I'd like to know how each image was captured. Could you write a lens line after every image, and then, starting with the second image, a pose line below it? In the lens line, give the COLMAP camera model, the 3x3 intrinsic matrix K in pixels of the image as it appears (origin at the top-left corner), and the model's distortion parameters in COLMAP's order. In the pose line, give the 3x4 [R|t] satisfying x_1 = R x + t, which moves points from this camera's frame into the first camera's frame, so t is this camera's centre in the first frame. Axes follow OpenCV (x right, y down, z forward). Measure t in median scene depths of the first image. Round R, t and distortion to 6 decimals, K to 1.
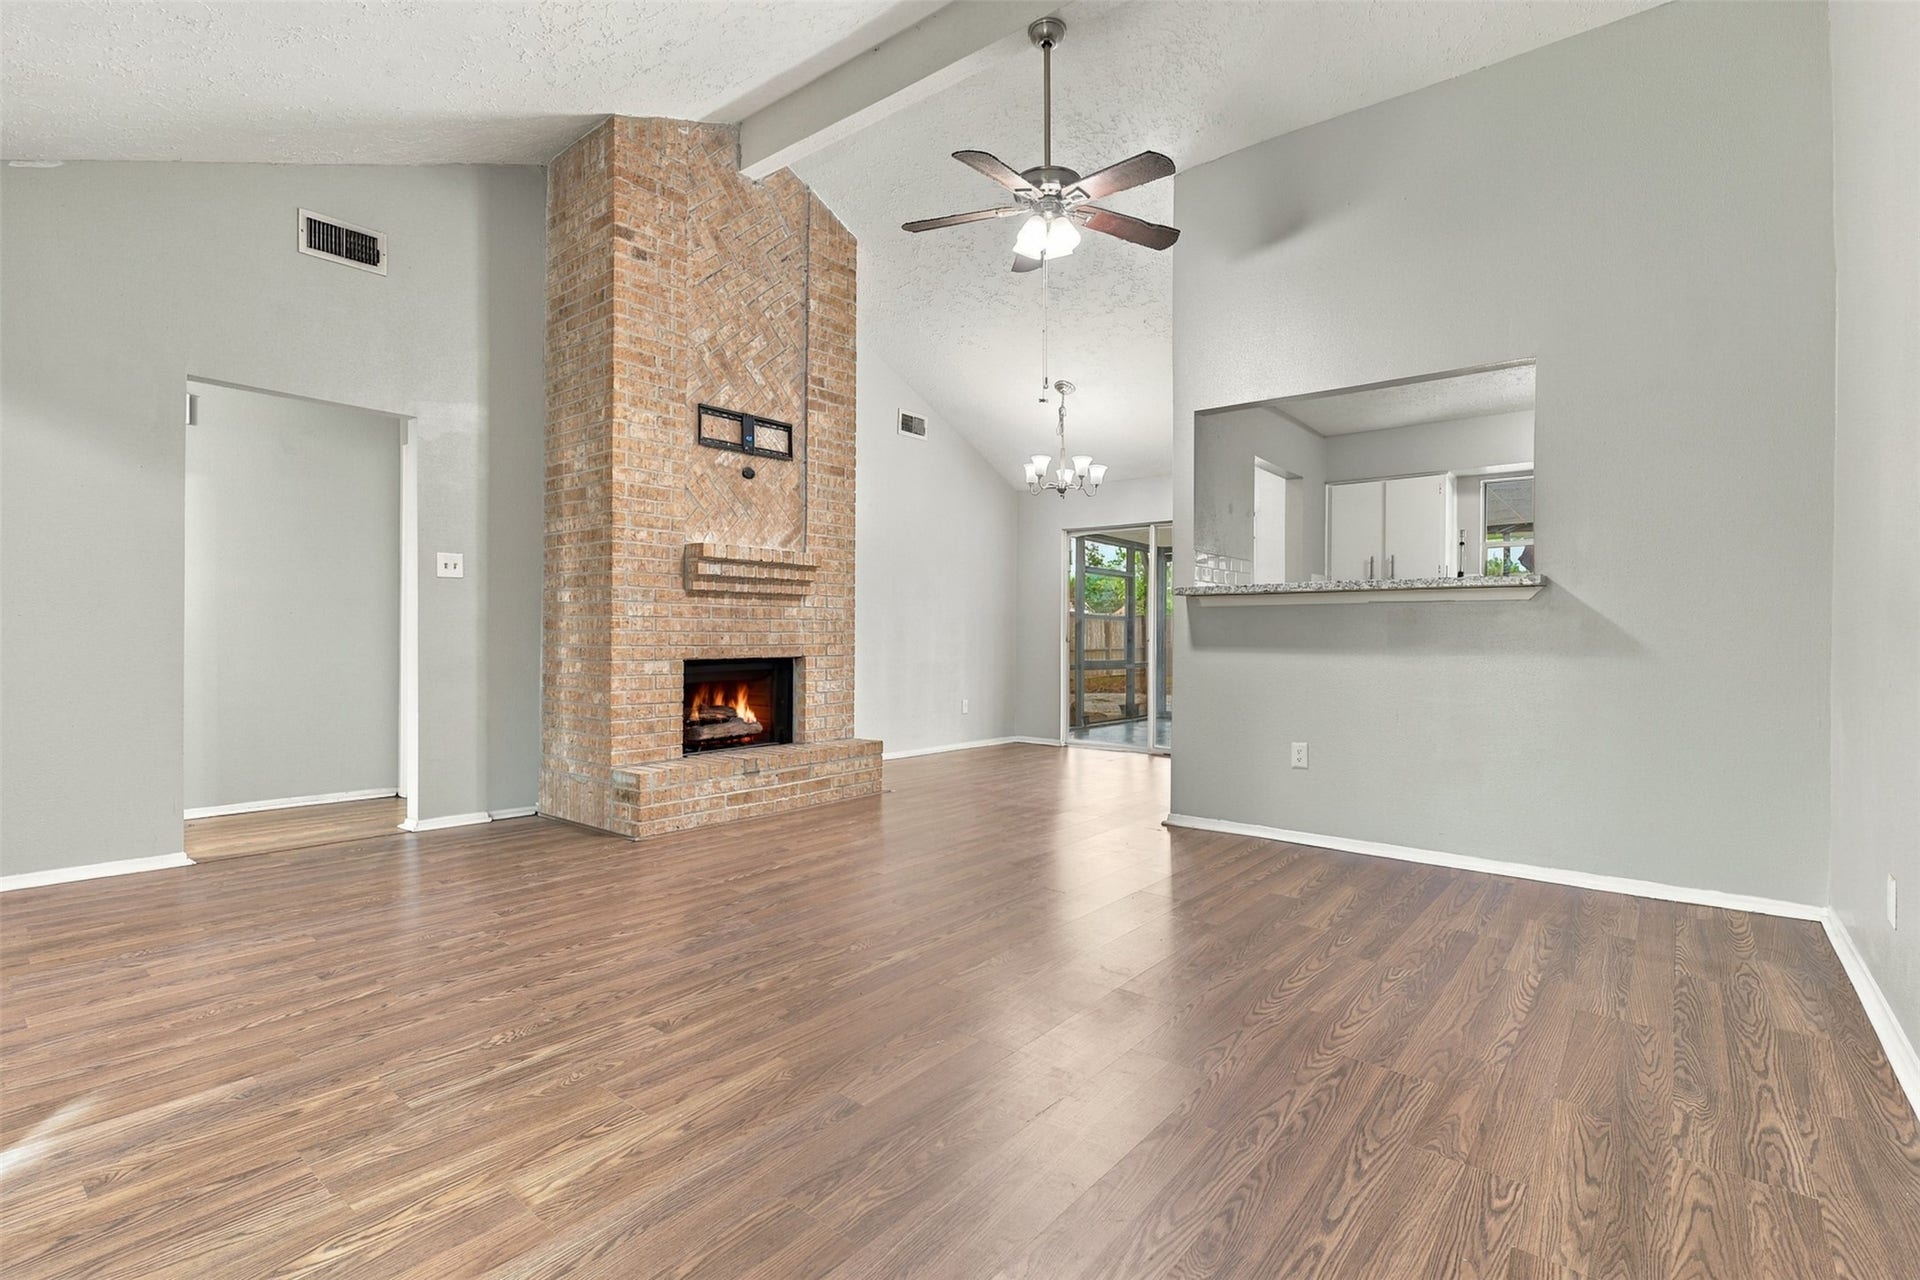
lens RADIAL K [[887.3, 0, 954.0], [0, 887.3, 634.1], [0, 0, 1]] dist [0.000178, 0.000549]
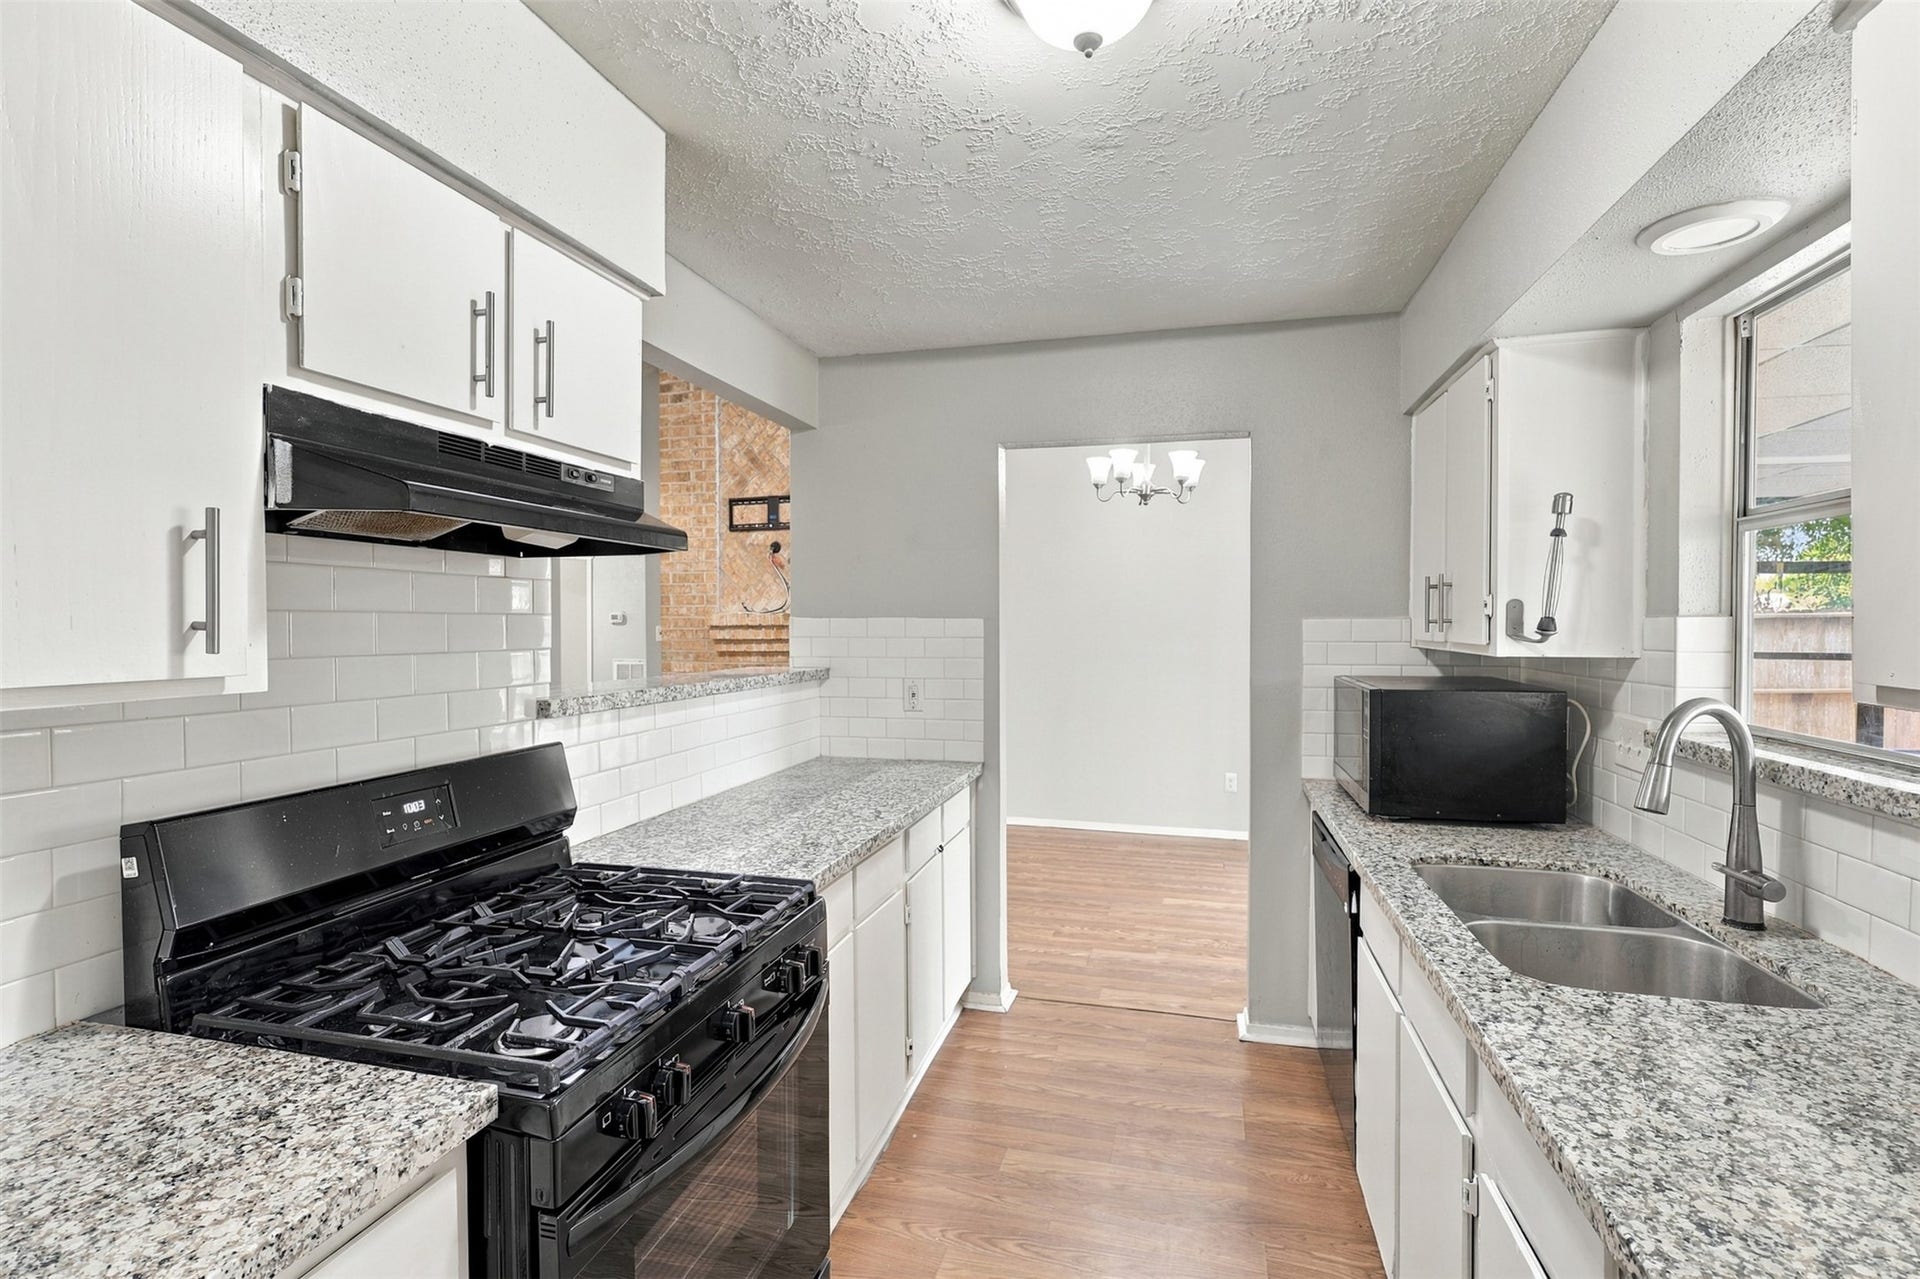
lens RADIAL K [[887.3, 0, 960.7], [0, 887.3, 635.6], [0, 0, 1]] dist [0.000178, 0.000549]
pose [[0.417935, 0.005783, -0.908458, 0.965071], [0.003294, 0.999964, 0.007881, -0.079252], [0.908471, -0.006287, 0.417901, 0.780632]]
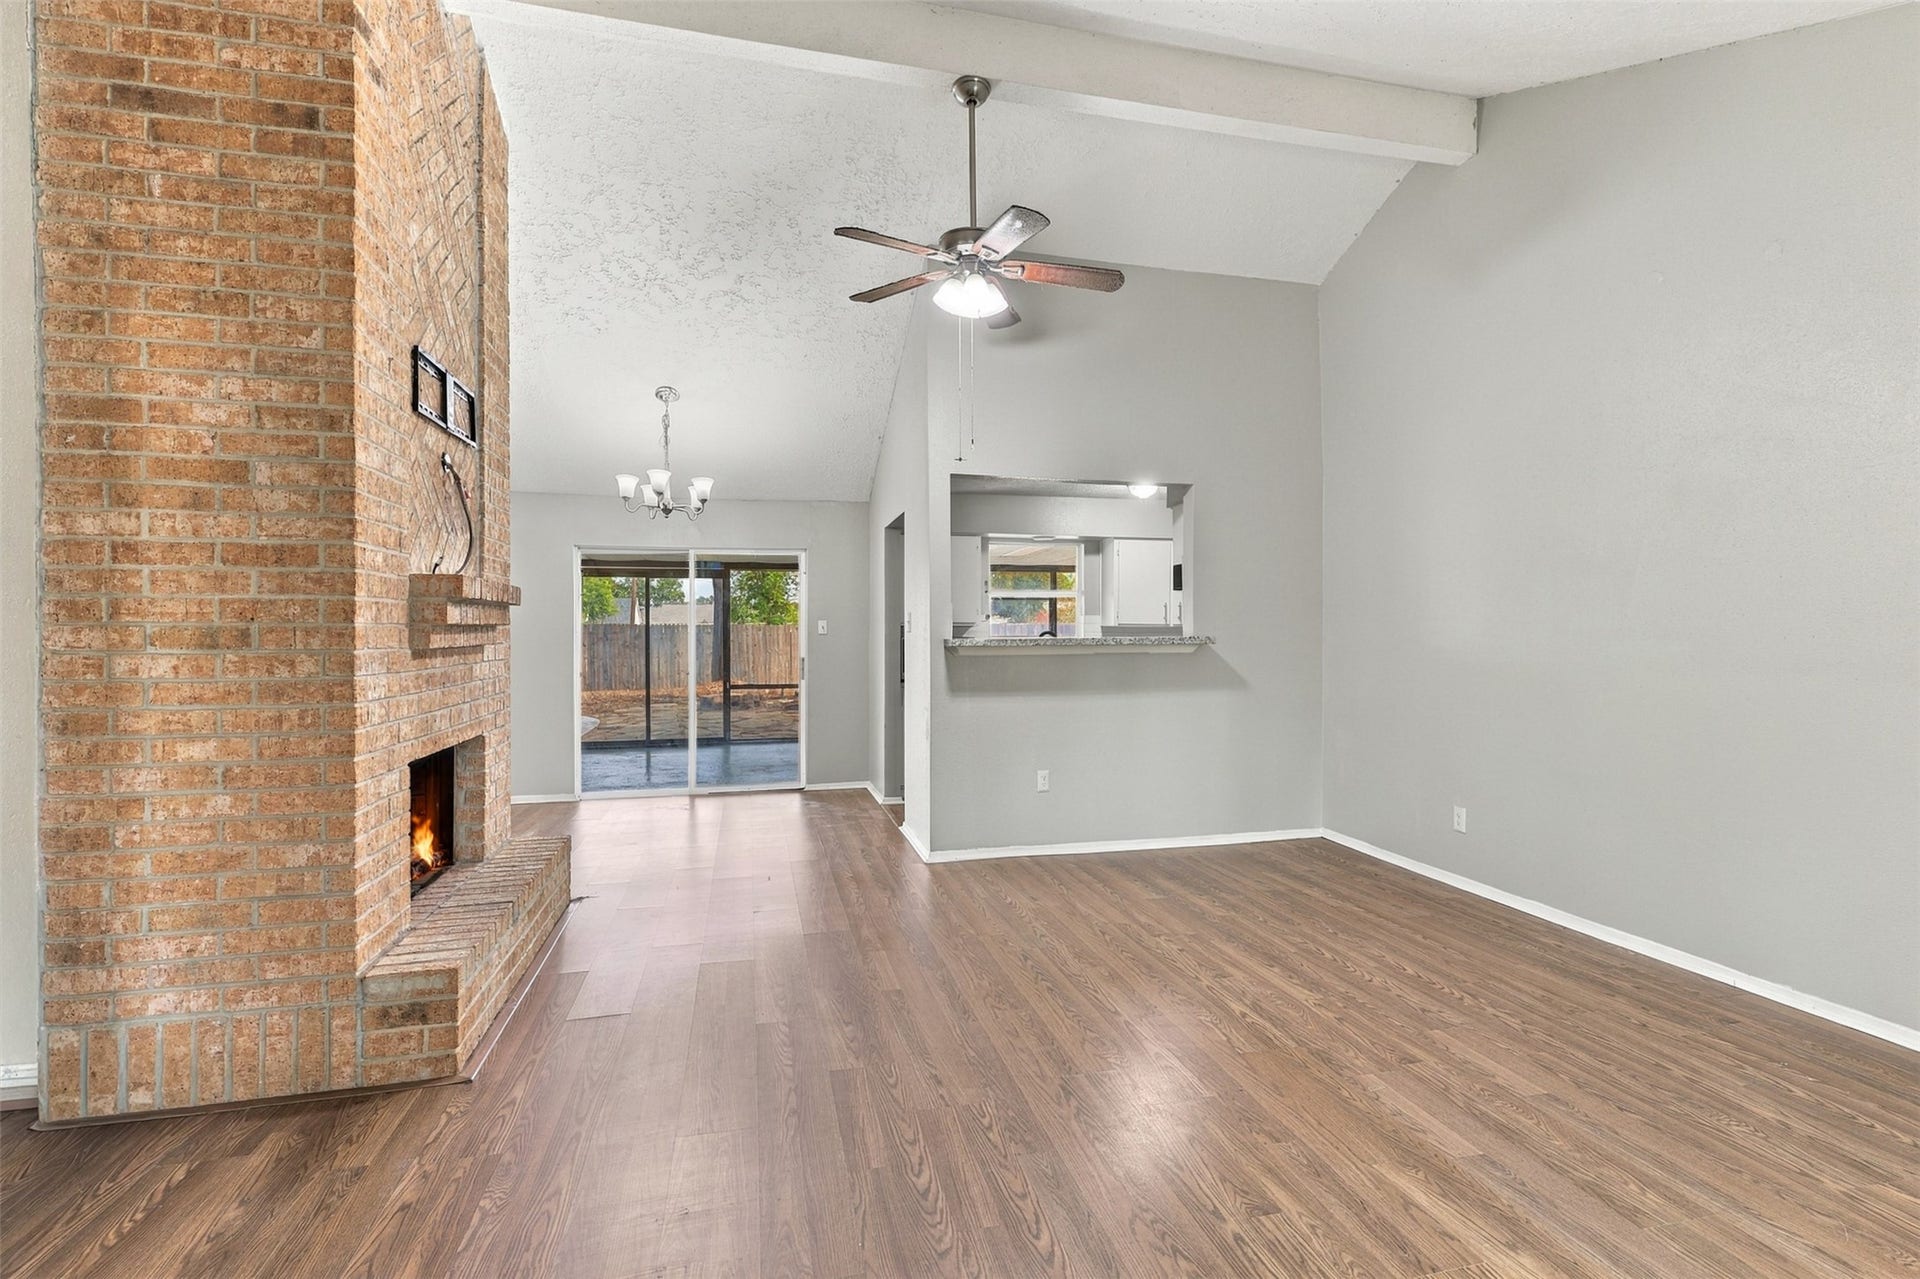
lens RADIAL K [[887.3, 0, 959.5], [0, 887.3, 635.3], [0, 0, 1]] dist [0.000178, 0.000549]
pose [[0.602077, -0.009836, 0.798377, -0.561209], [0.004364, 0.999950, 0.009028, -0.062832], [-0.798426, -0.001952, 0.602090, 0.331453]]
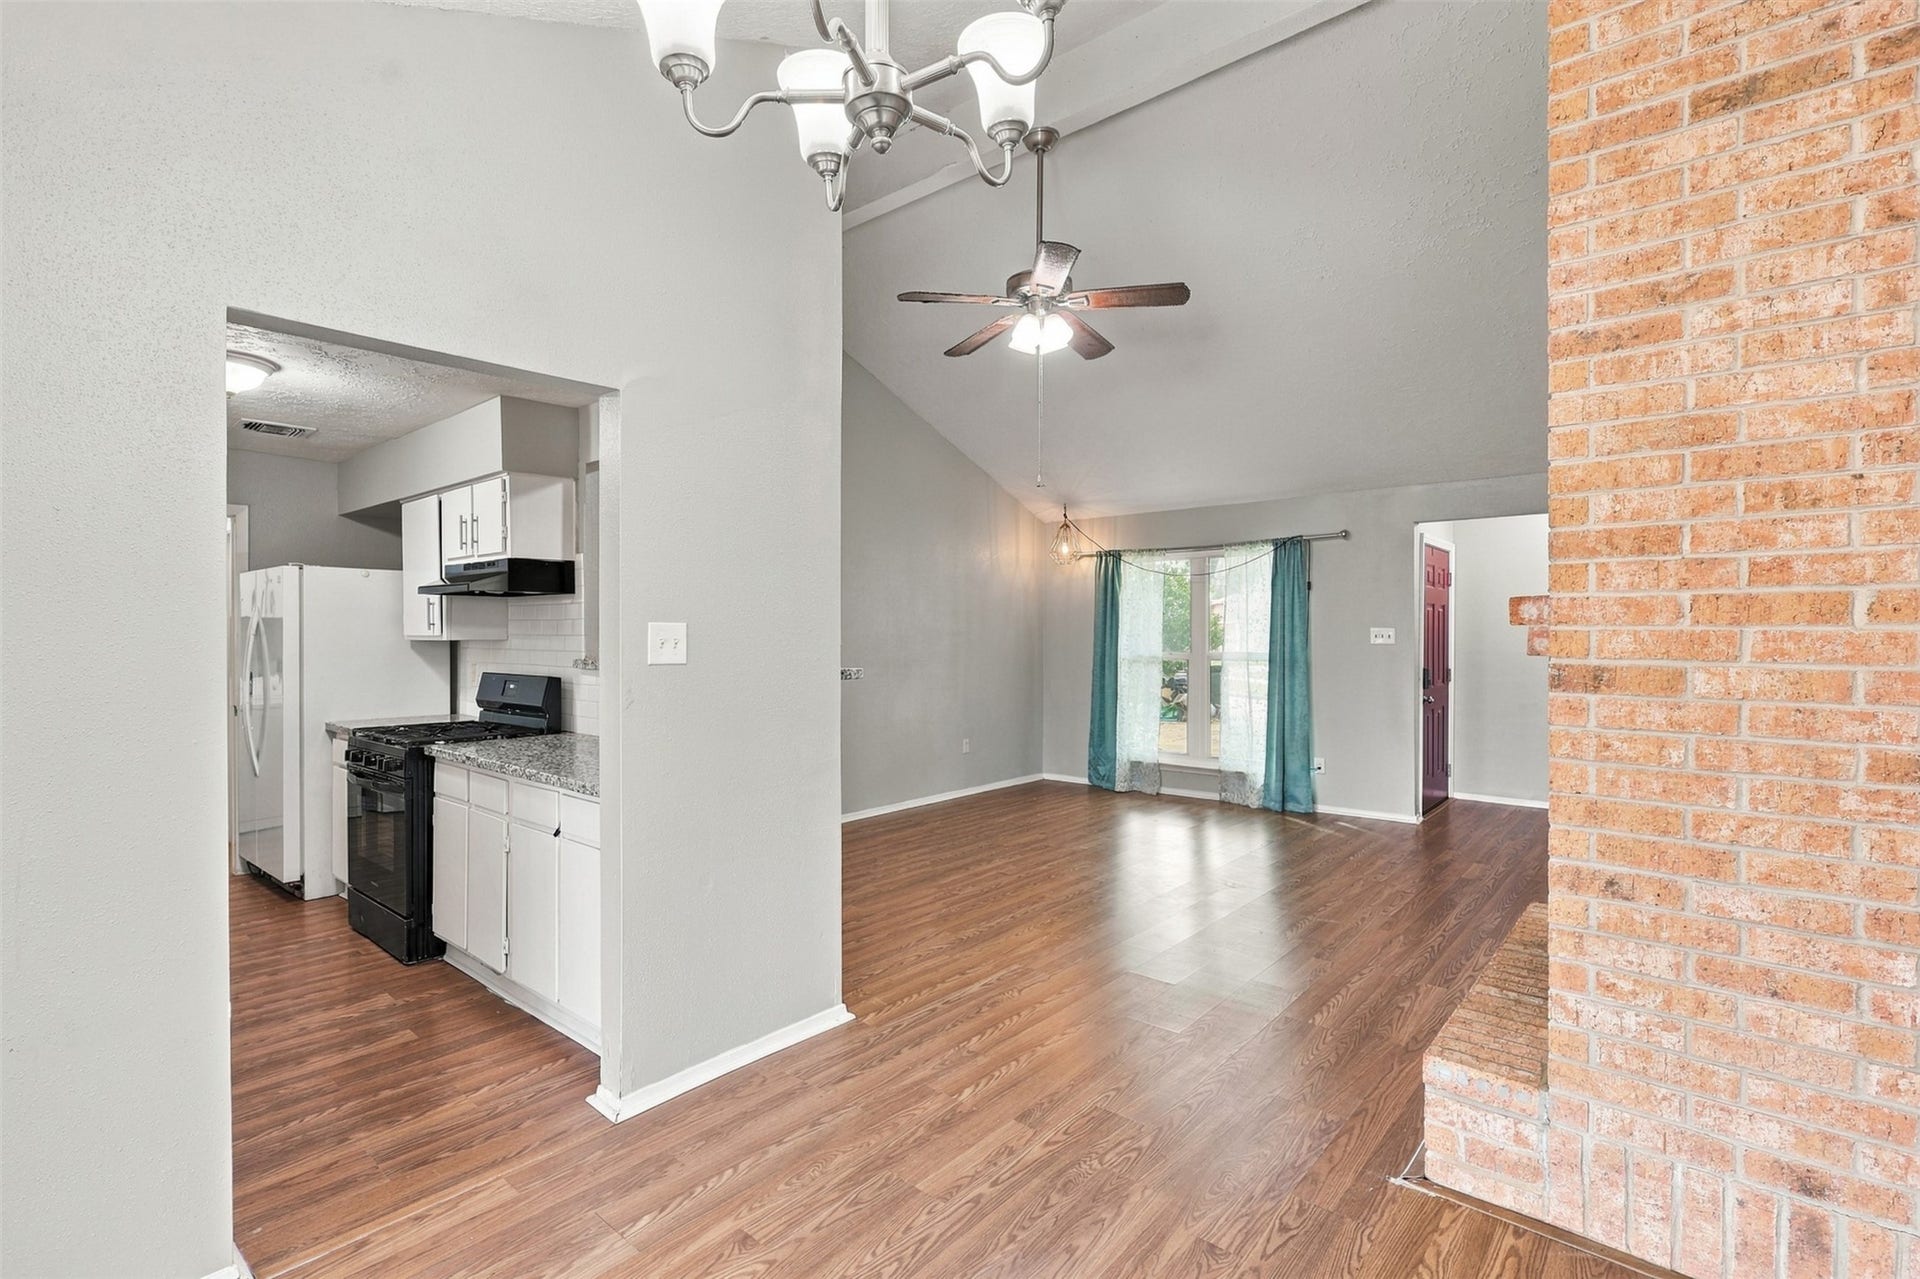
lens RADIAL K [[887.3, 0, 956.1], [0, 887.3, 638.5], [0, 0, 1]] dist [0.000178, 0.000549]
pose [[-0.999733, -0.005896, 0.022362, 0.140692], [-0.005794, 0.999972, 0.004650, -0.075699], [-0.022389, 0.004519, -0.999739, 1.630448]]
